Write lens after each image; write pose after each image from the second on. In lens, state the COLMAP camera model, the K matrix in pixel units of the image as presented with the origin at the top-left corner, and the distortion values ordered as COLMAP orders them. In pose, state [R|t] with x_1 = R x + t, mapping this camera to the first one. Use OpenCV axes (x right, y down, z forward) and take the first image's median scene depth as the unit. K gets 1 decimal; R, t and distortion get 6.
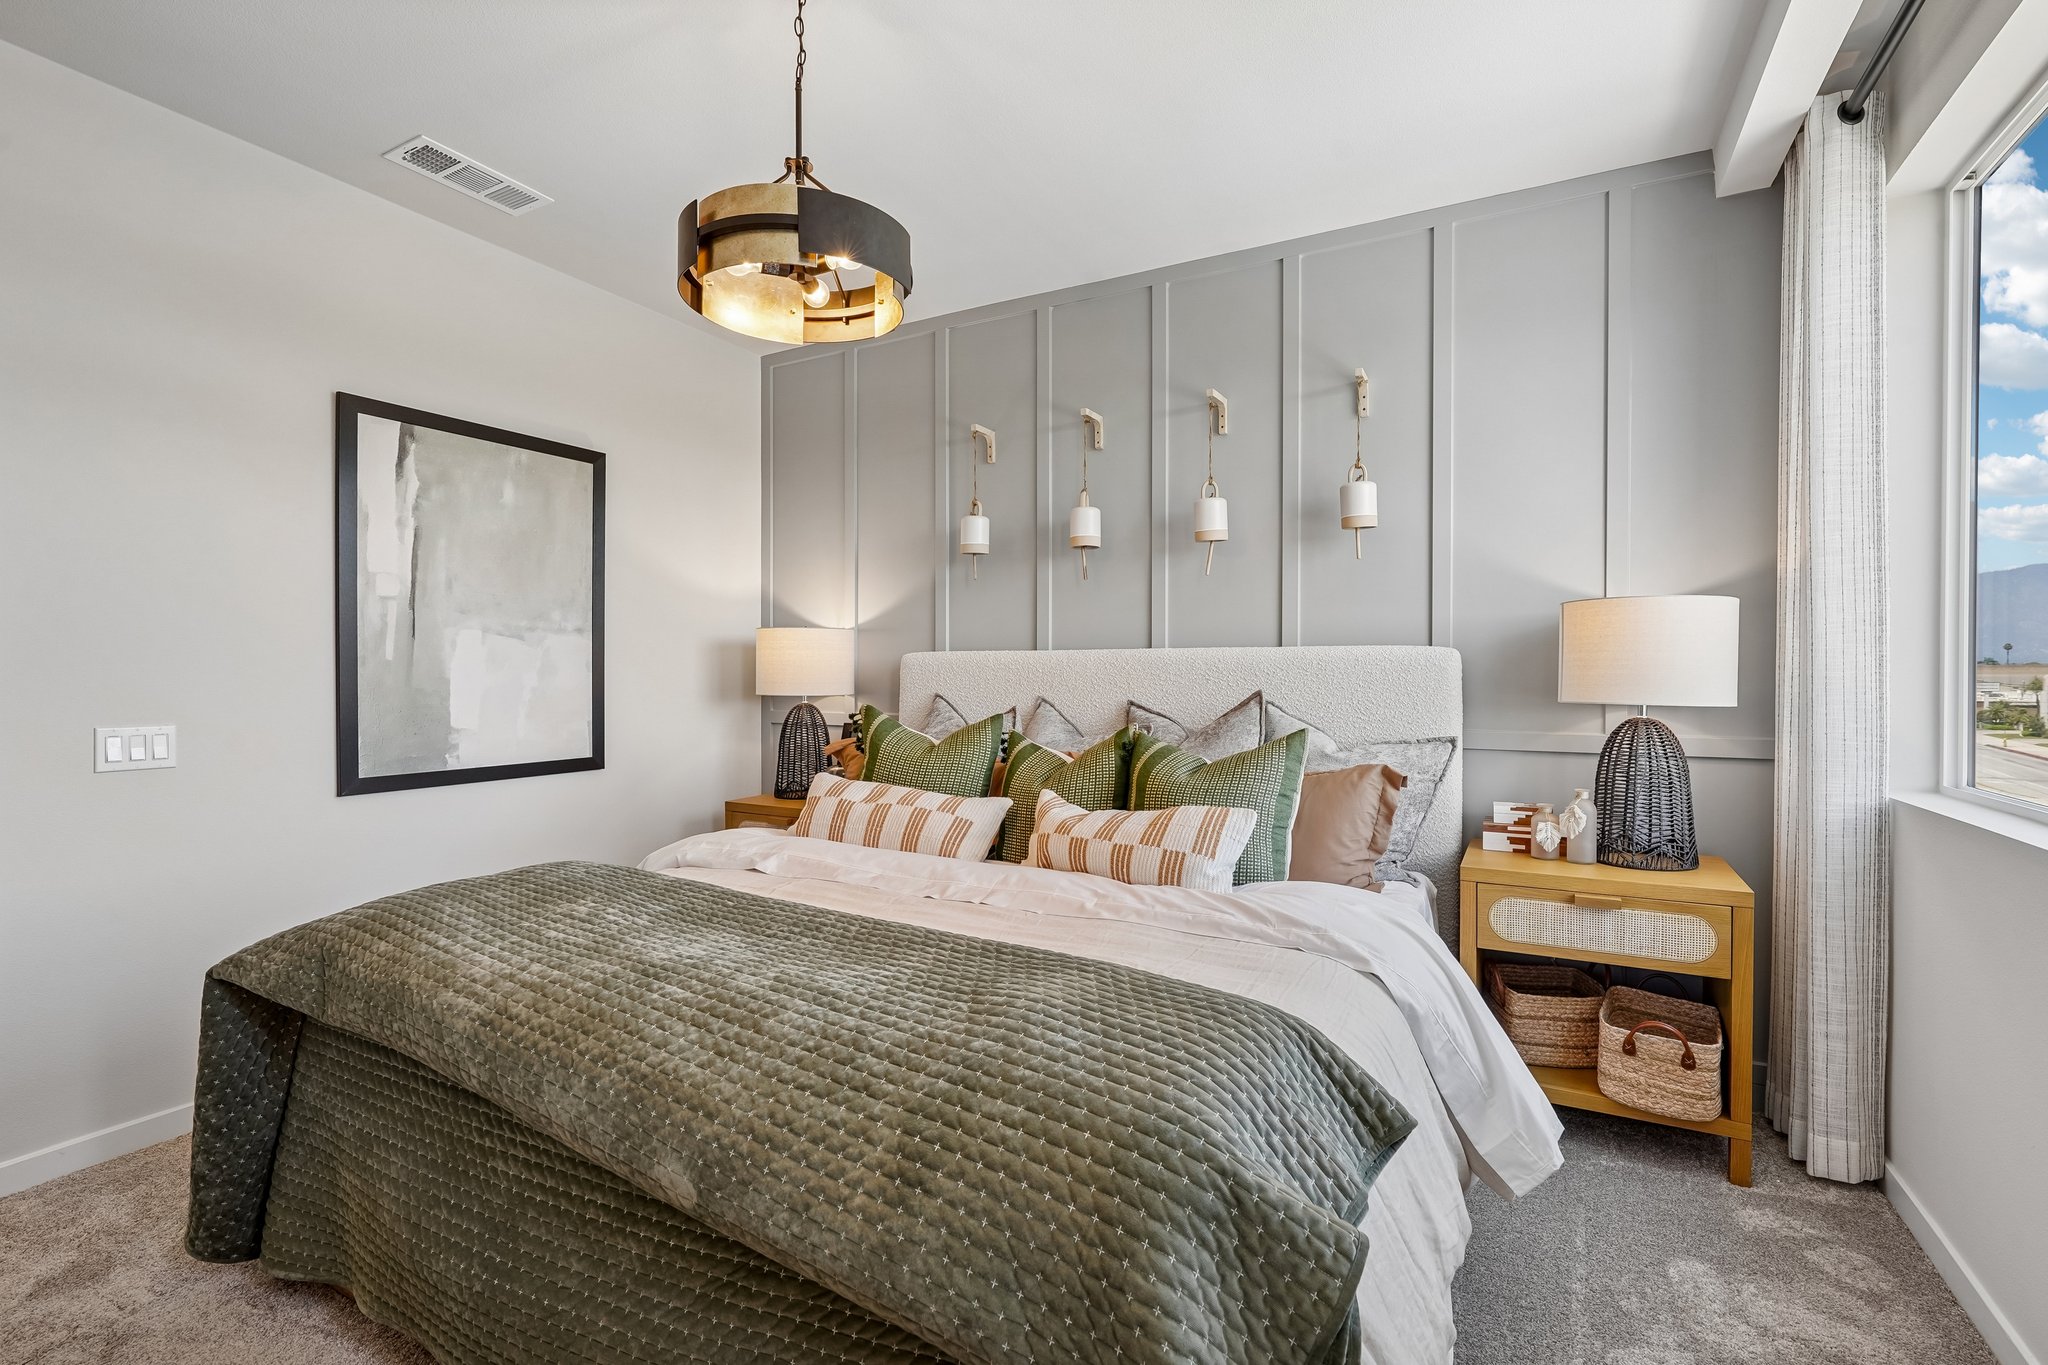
lens RADIAL K [[935.9, 0, 1041.1], [0, 935.9, 673.6], [0, 0, 1]] dist [-0.008288, 0.002824]
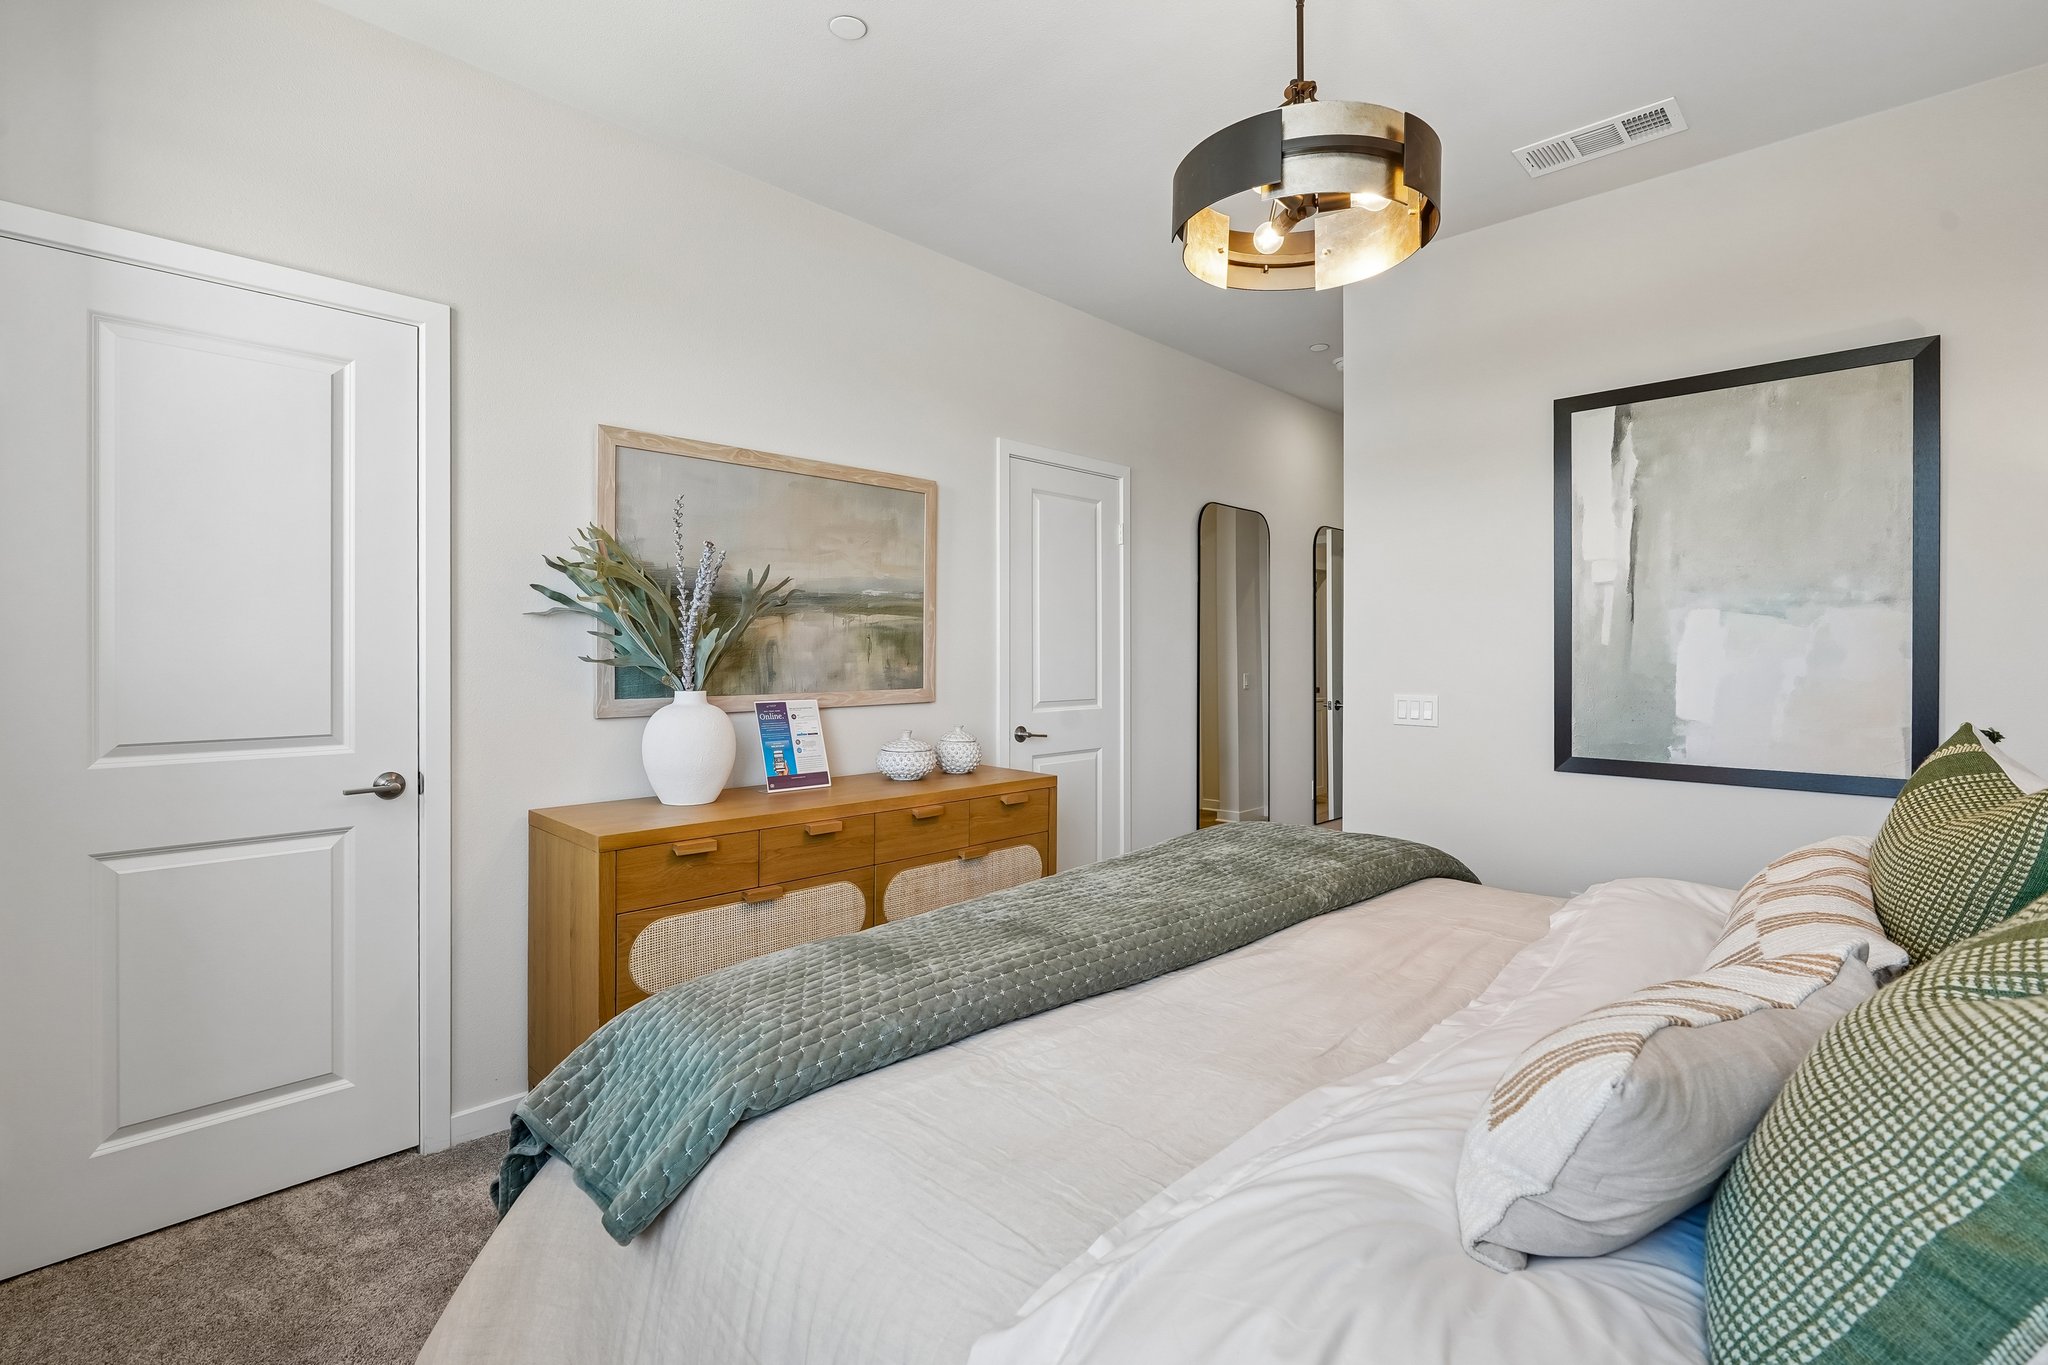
lens RADIAL K [[935.9, 0, 1025.1], [0, 935.9, 667.4], [0, 0, 1]] dist [-0.008288, 0.002824]
pose [[-0.266099, 0.004776, -0.963934, 0.419013], [-0.009672, 0.999924, 0.007624, 0.007769], [0.963897, 0.011352, -0.266032, 0.623343]]
